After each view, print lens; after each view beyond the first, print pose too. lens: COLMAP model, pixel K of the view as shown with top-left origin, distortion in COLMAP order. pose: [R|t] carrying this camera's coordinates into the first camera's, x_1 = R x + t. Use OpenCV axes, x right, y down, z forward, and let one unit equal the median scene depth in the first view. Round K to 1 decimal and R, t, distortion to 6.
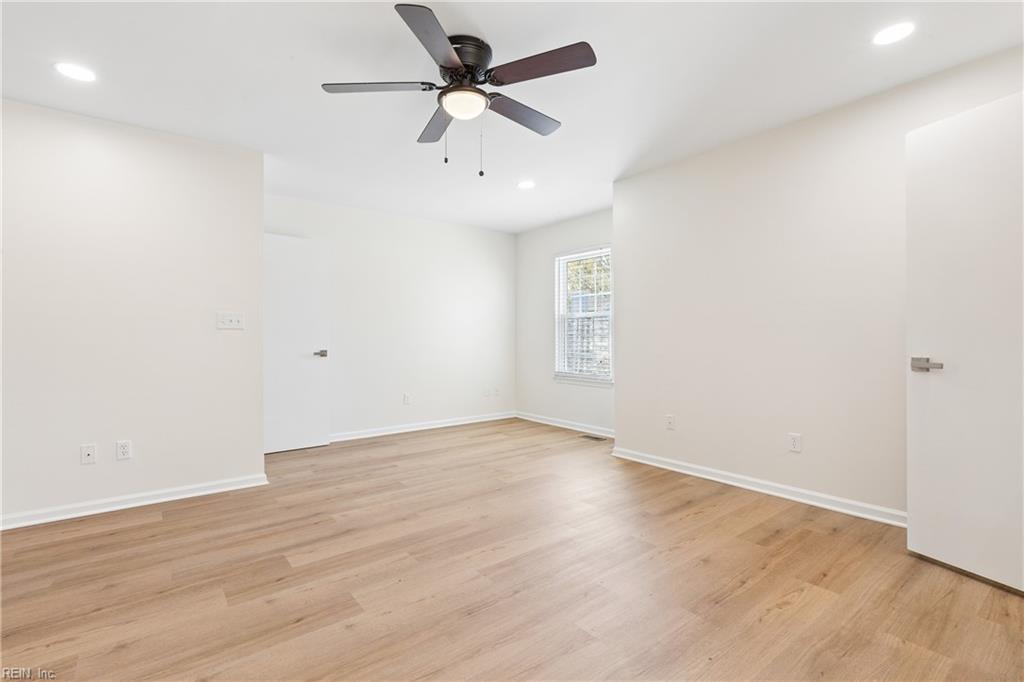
lens RADIAL K [[464.5, 0, 510.5], [0, 464.5, 340.0], [0, 0, 1]] dist [0.004180, -0.000271]
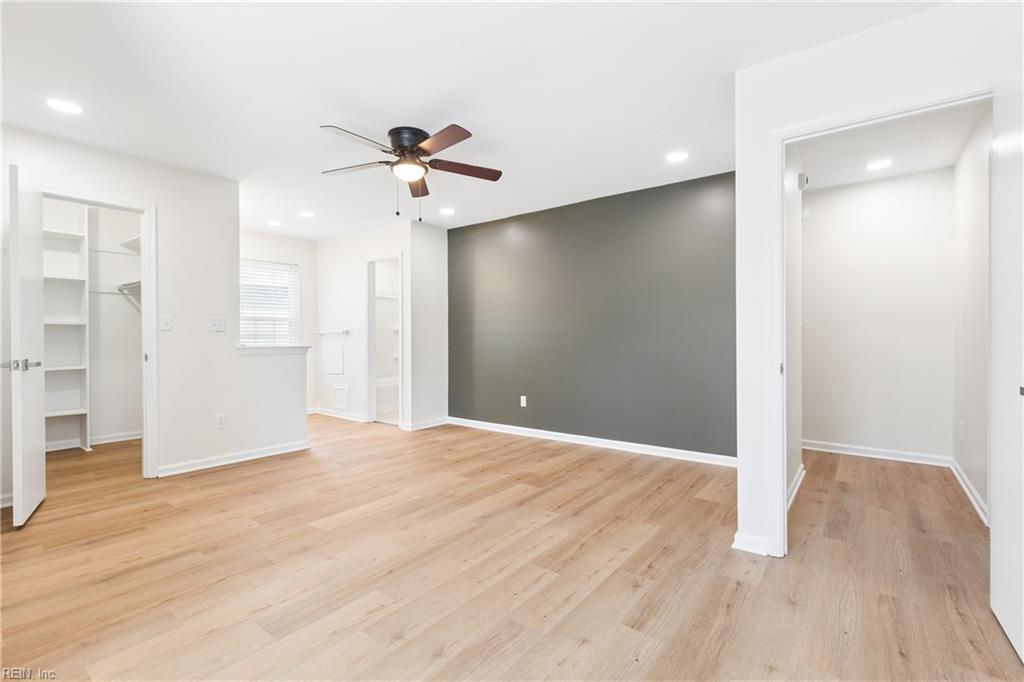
lens RADIAL K [[464.5, 0, 493.8], [0, 464.5, 344.2], [0, 0, 1]] dist [0.004180, -0.000271]
pose [[-0.974759, 0.011395, -0.222967, -0.029356], [0.006333, 0.999706, 0.023406, -0.016442], [0.223168, 0.021403, -0.974545, 2.172467]]
